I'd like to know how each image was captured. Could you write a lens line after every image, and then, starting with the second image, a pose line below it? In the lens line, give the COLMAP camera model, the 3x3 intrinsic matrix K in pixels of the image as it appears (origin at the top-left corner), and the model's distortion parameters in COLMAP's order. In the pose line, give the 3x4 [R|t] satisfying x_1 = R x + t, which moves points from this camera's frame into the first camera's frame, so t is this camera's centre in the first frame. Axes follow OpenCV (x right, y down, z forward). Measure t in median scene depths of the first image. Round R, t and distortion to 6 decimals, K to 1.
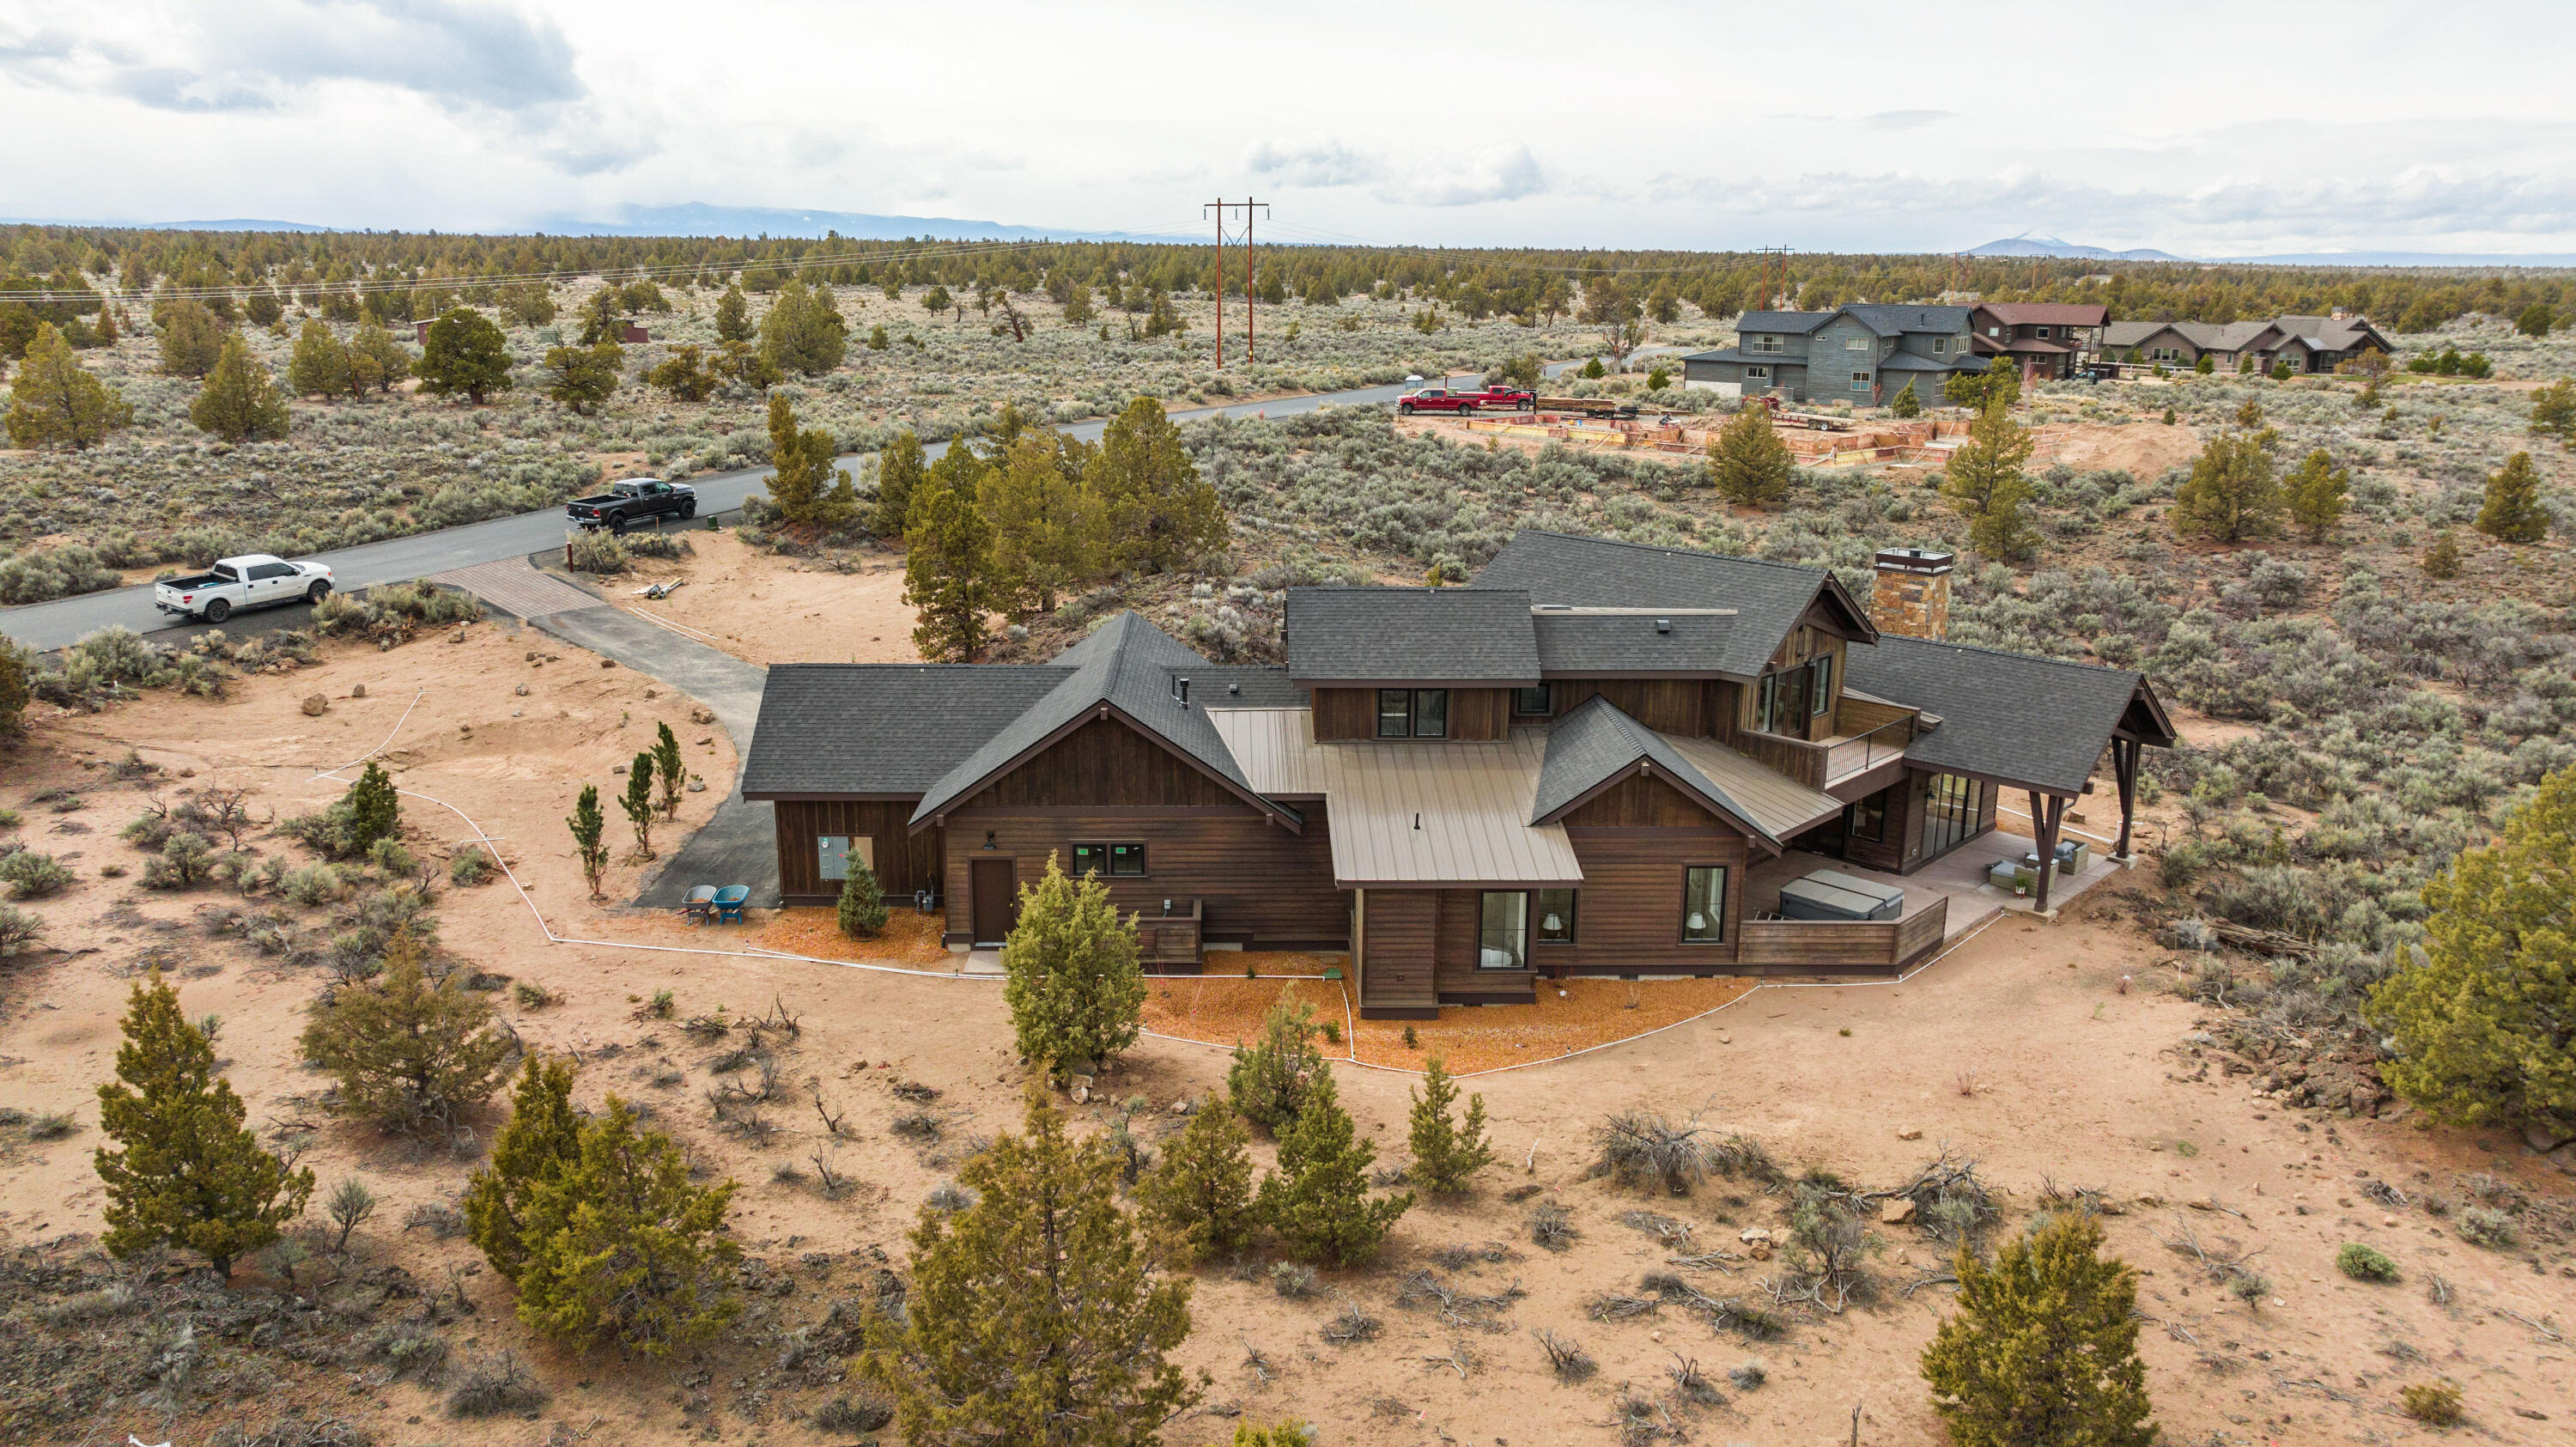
lens RADIAL K [[1829.4, 0, 1288.0], [0, 1829.4, 723.5], [0, 0, 1]] dist [-0.025583, 0.022283]
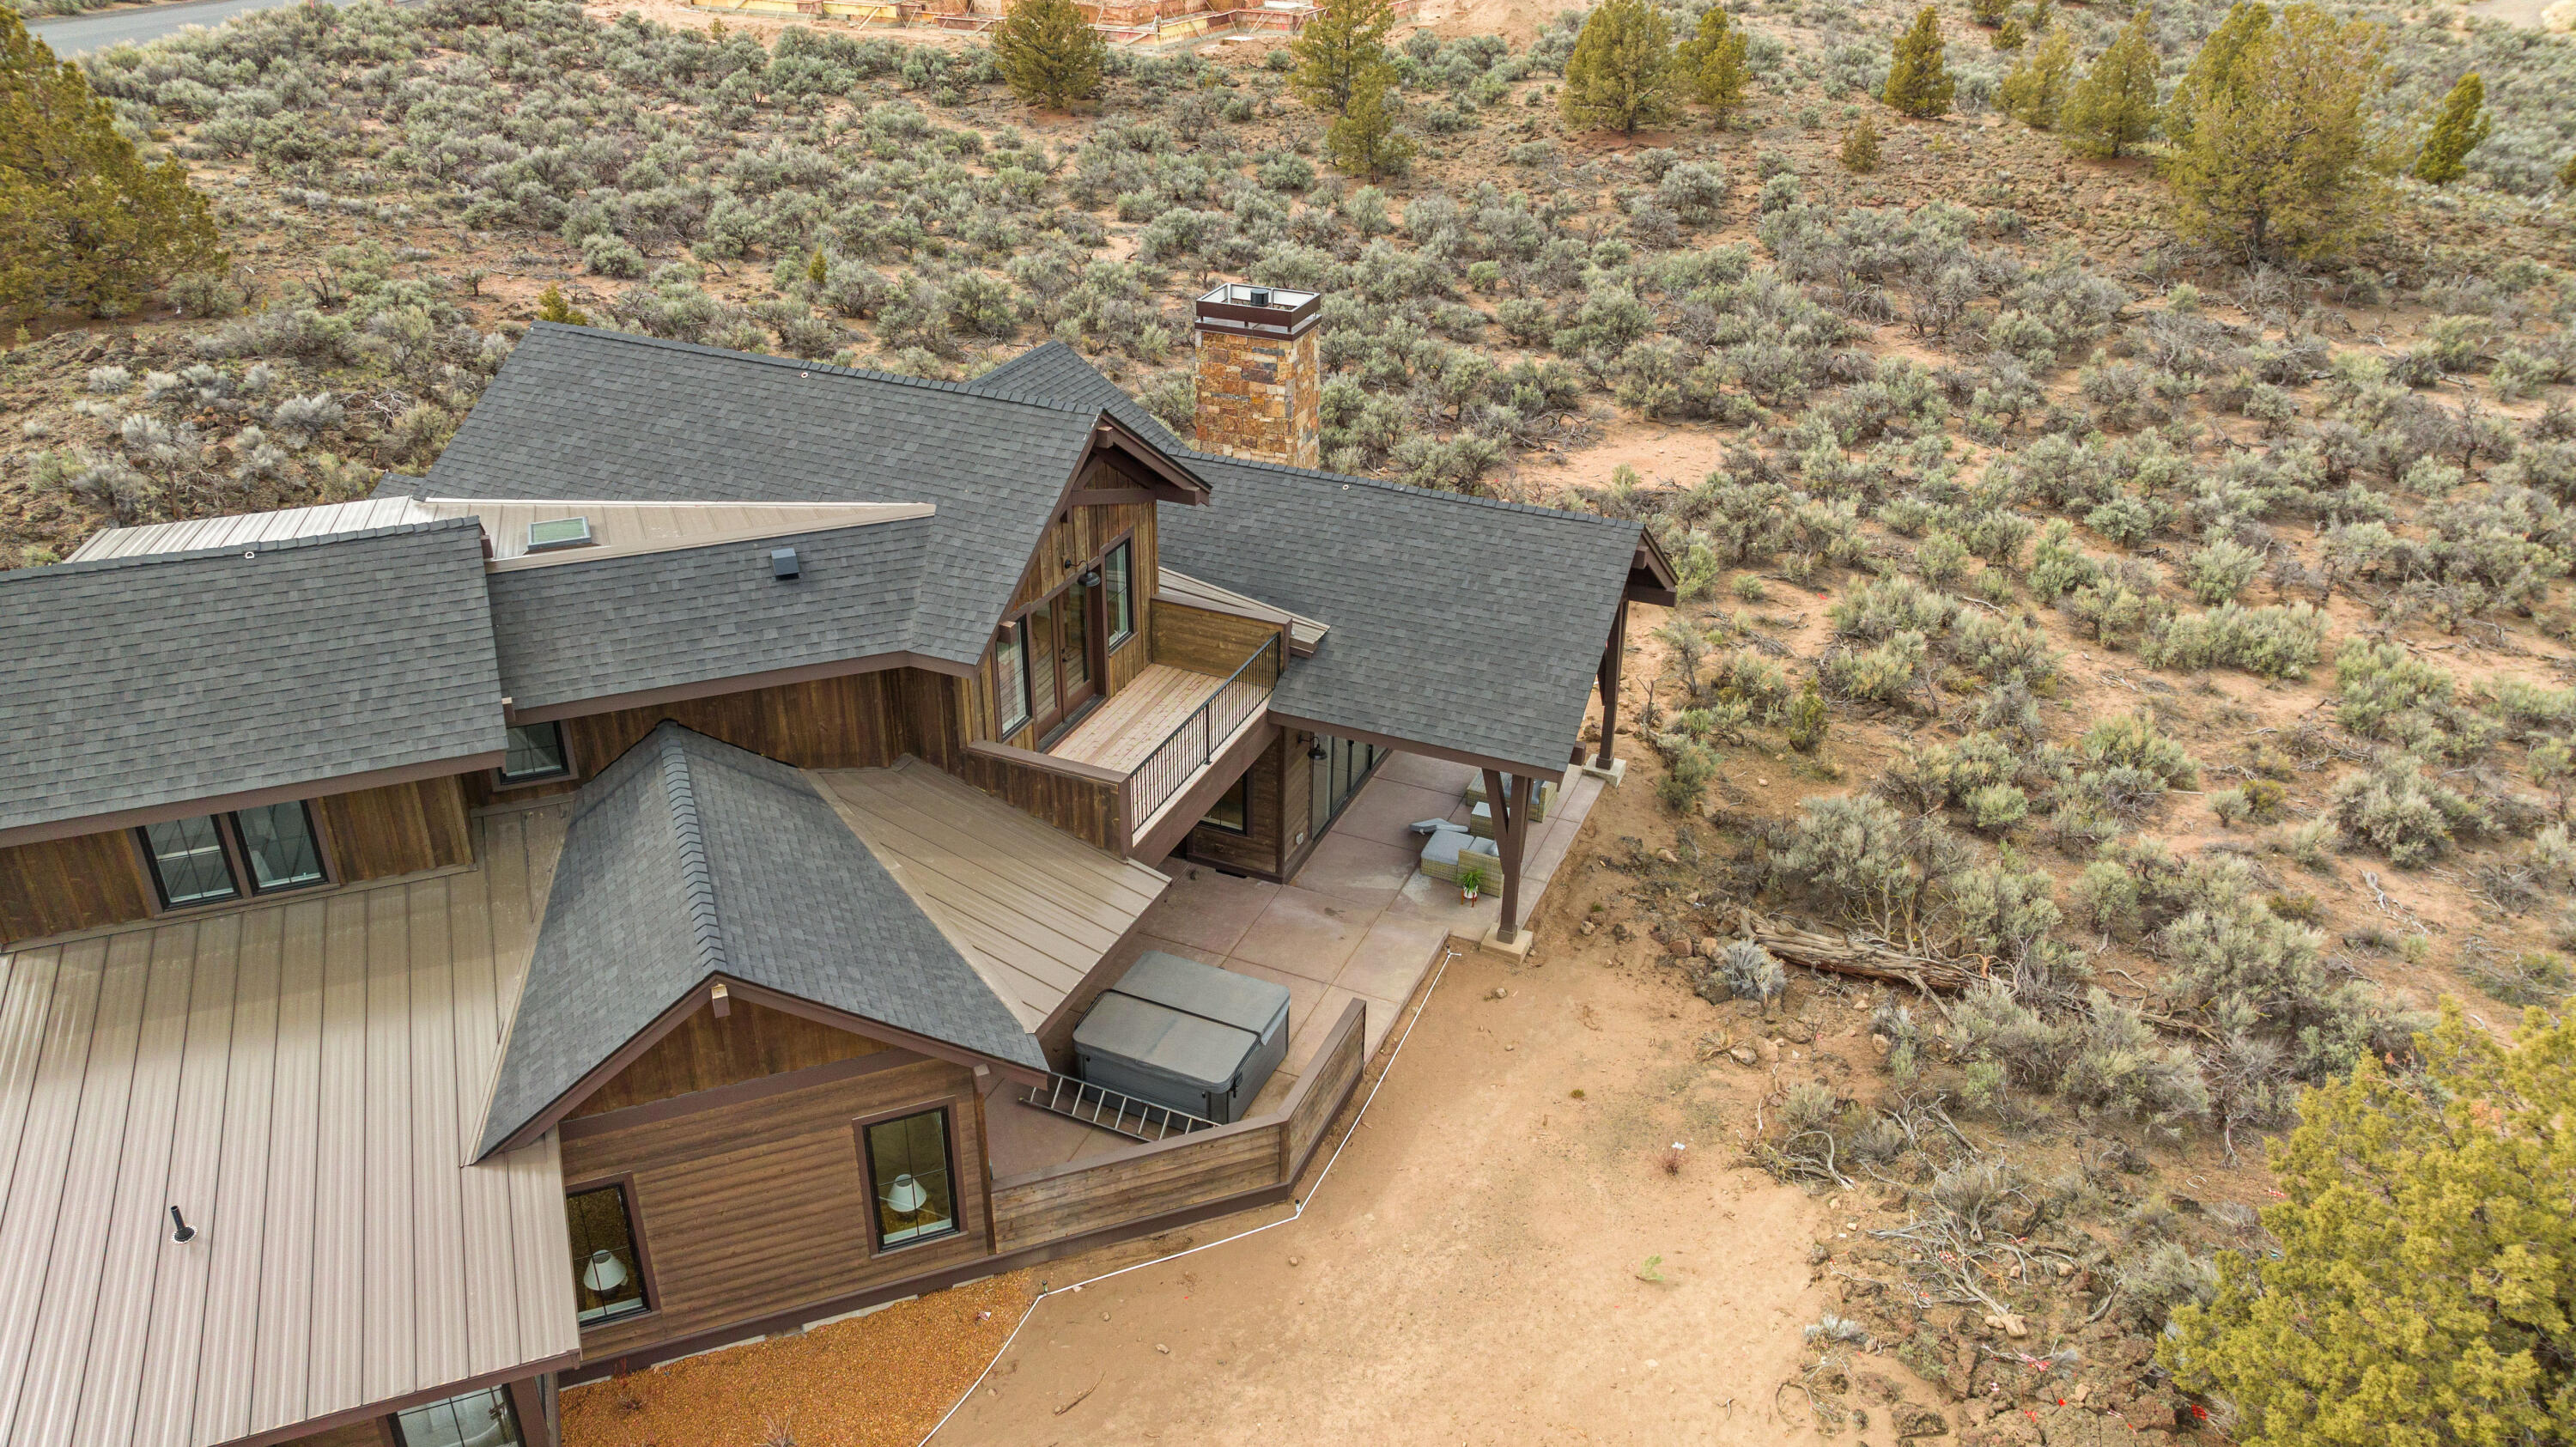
lens RADIAL K [[1829.4, 0, 1288.0], [0, 1829.4, 723.5], [0, 0, 1]] dist [-0.025583, 0.022283]
pose [[0.941151, -0.156518, 0.299560, 0.089375], [0.081650, 0.965348, 0.247863, -0.061490], [-0.327974, -0.208818, 0.921319, 0.246249]]
